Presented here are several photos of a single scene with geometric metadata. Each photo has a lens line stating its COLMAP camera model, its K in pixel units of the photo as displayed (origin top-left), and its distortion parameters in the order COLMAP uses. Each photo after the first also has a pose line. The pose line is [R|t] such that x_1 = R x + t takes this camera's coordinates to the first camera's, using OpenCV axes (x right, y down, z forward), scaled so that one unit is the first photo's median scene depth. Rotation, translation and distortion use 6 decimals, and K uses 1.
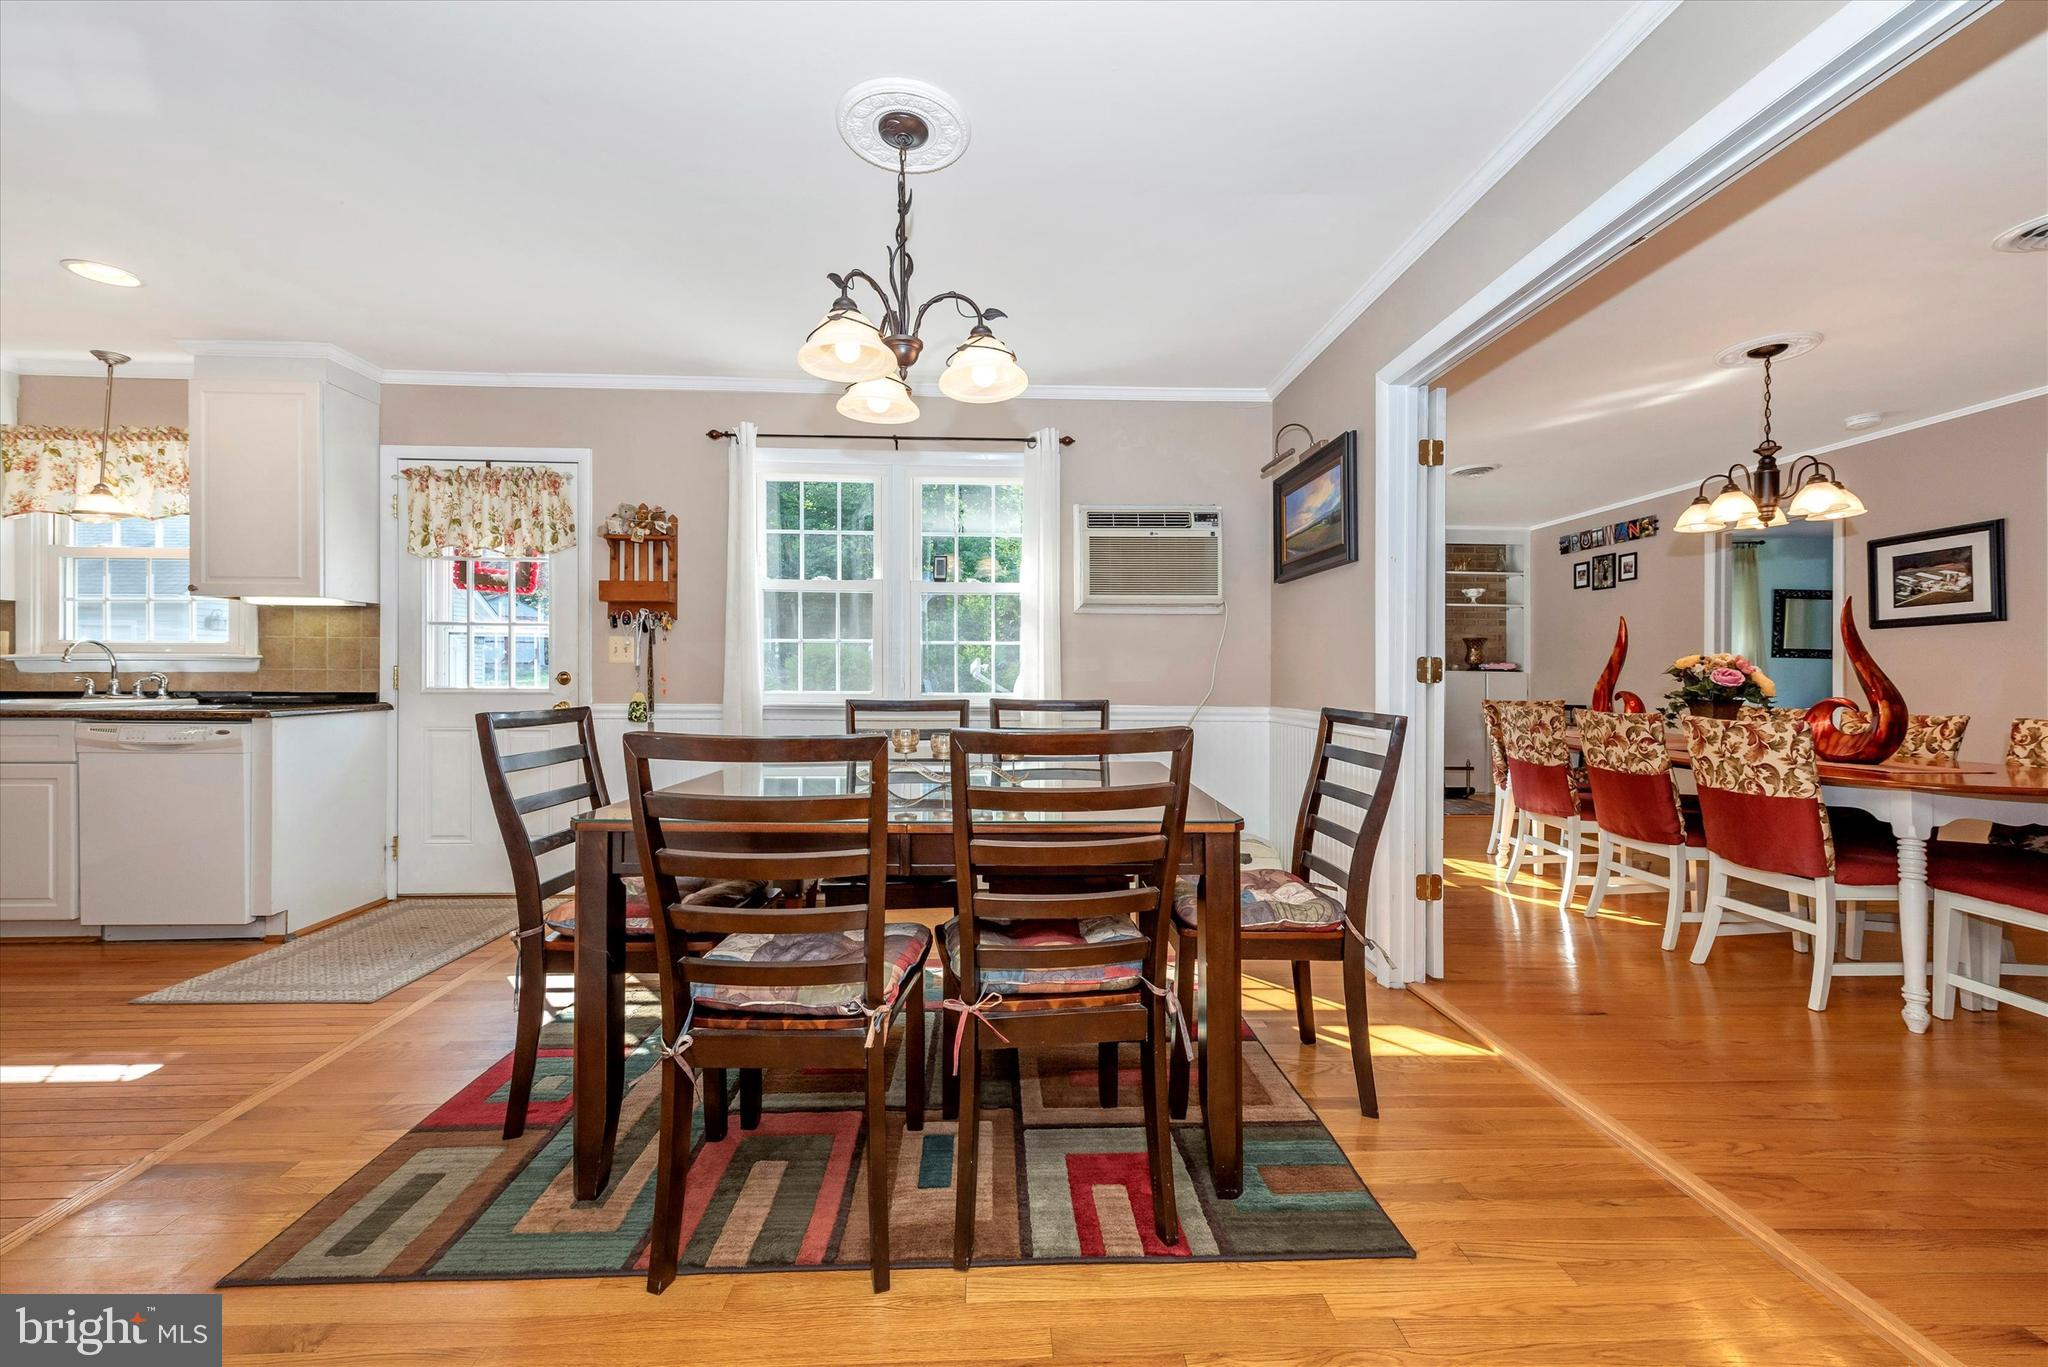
lens RADIAL K [[804.2, 0, 1022.9], [0, 804.2, 671.1], [0, 0, 1]] dist [0.008427, -0.001526]
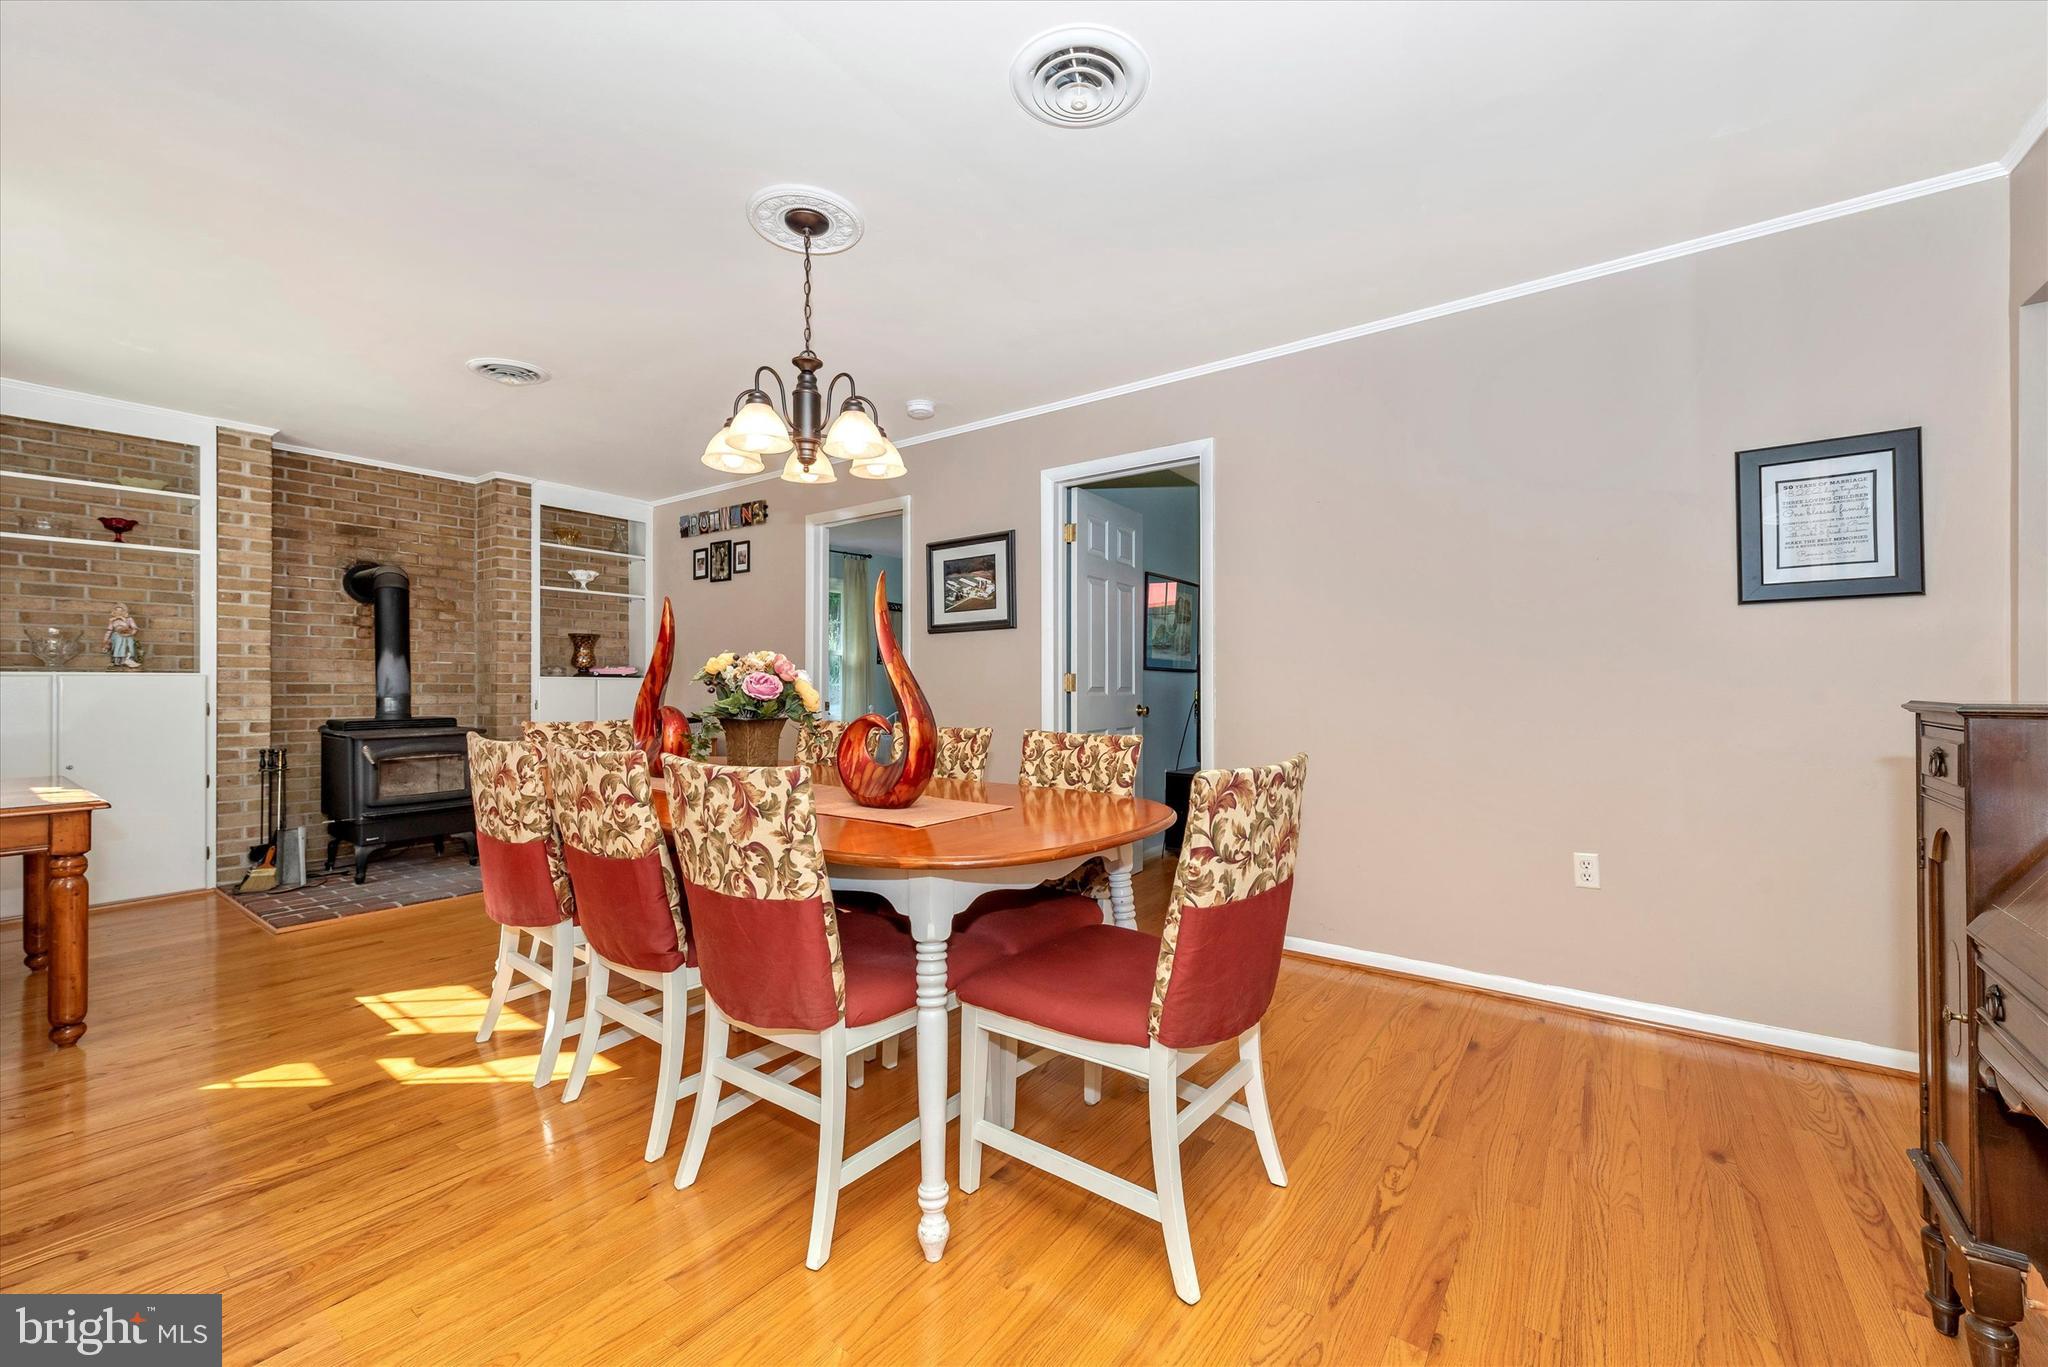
lens RADIAL K [[804.2, 0, 1016.4], [0, 804.2, 678.7], [0, 0, 1]] dist [0.008427, -0.001526]
pose [[0.630877, -0.001874, 0.775880, 0.458206], [-0.000302, 0.999996, 0.002661, -0.000353], [-0.775883, -0.001913, 0.630874, 0.388706]]
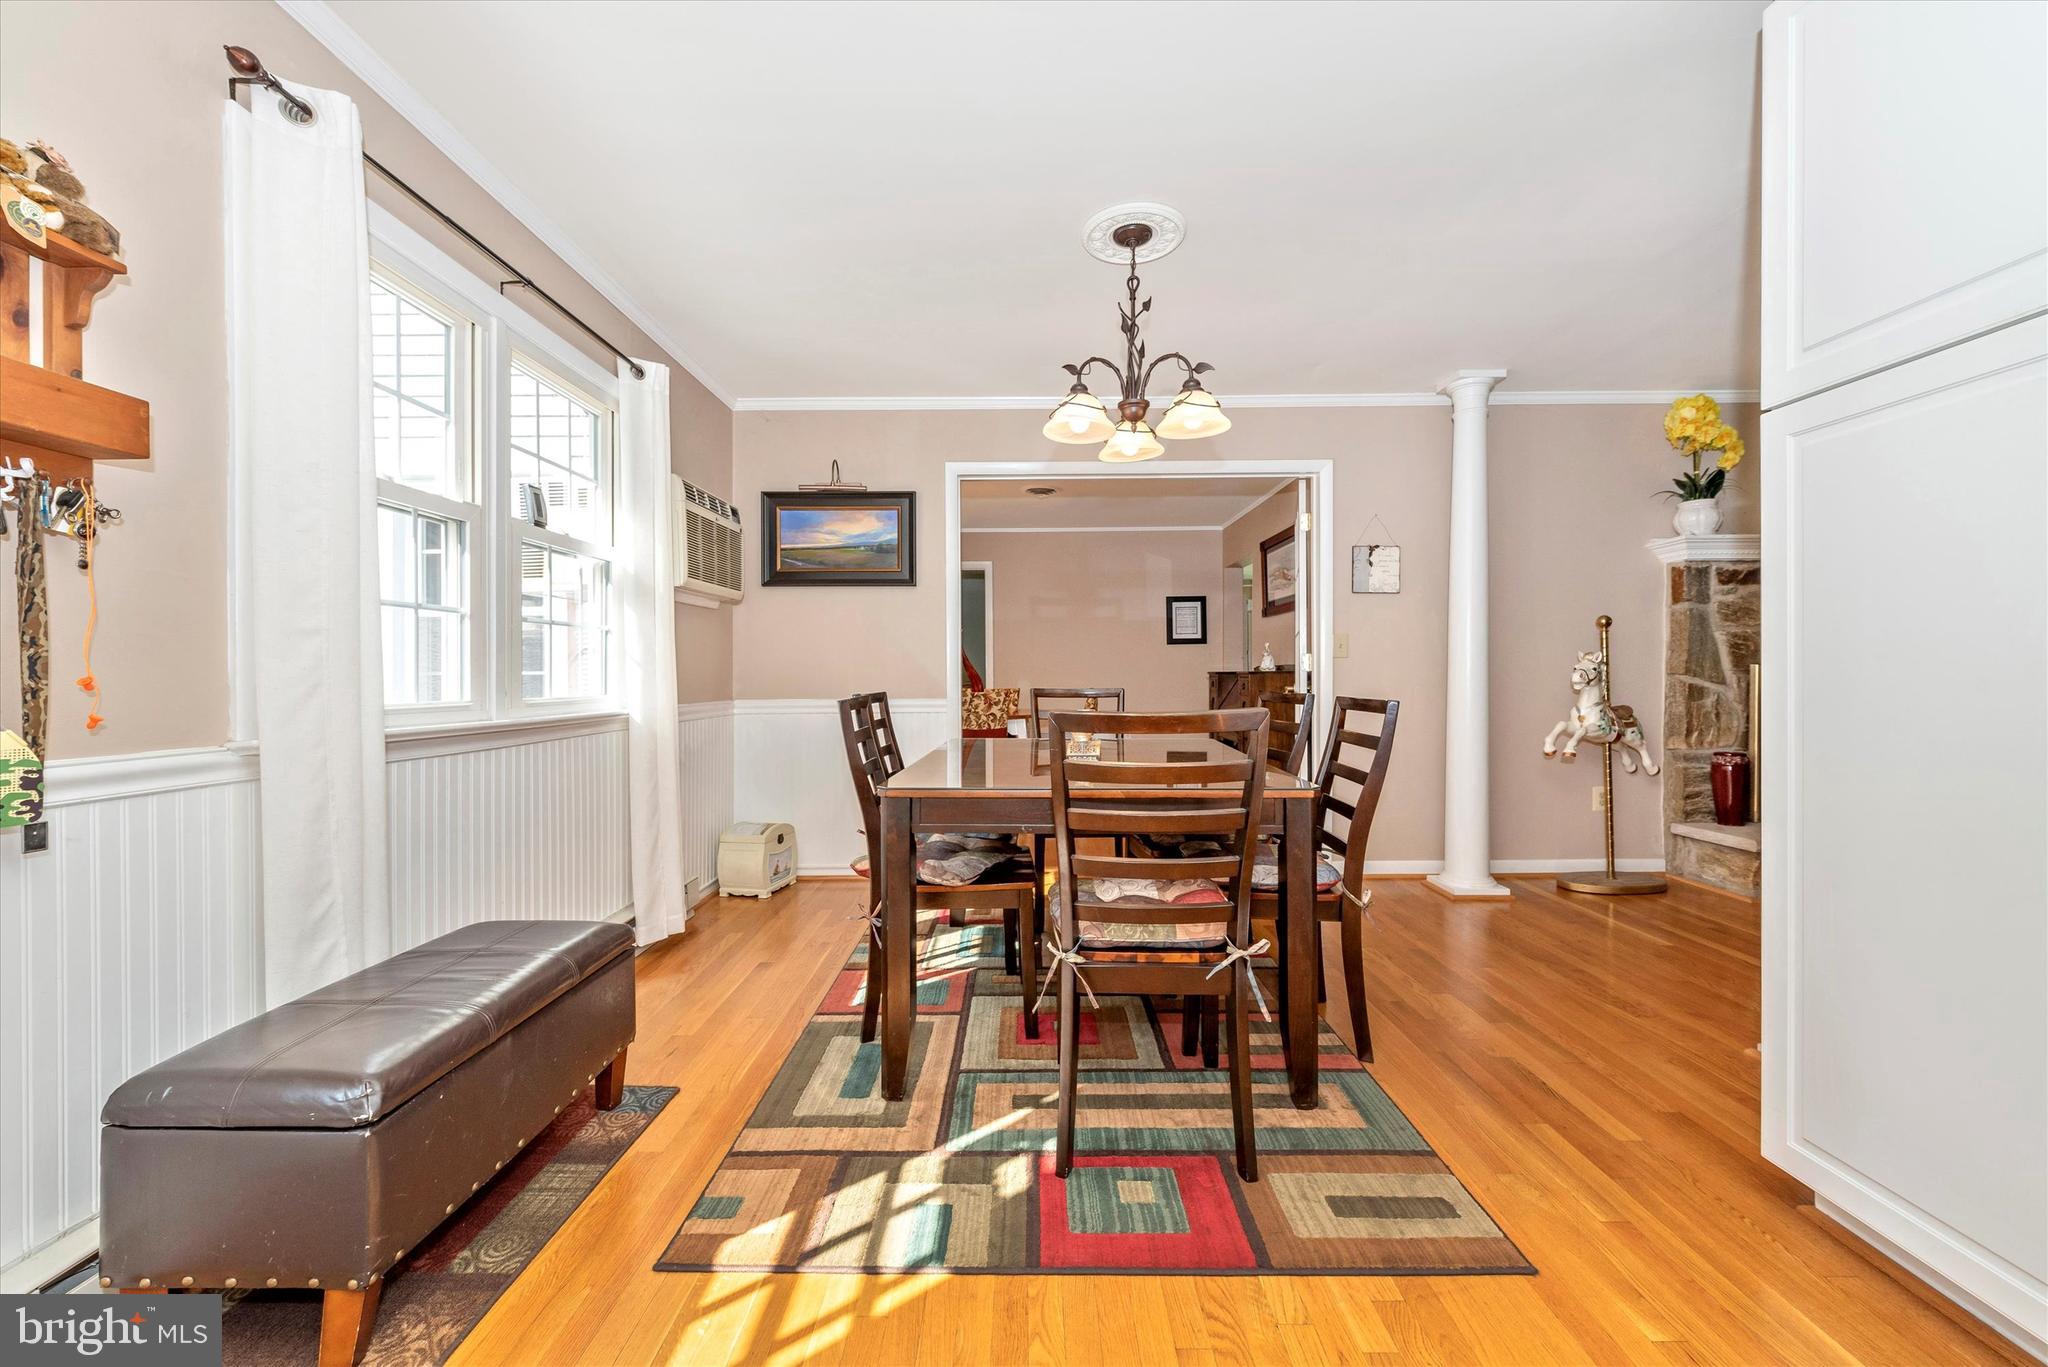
lens RADIAL K [[804.2, 0, 1022.4], [0, 804.2, 679.2], [0, 0, 1]] dist [0.008427, -0.001526]
pose [[0.049507, -0.010722, 0.998716, -0.803386], [0.000812, 0.999942, 0.010695, 0.004292], [-0.998773, 0.000282, 0.049513, 0.630760]]
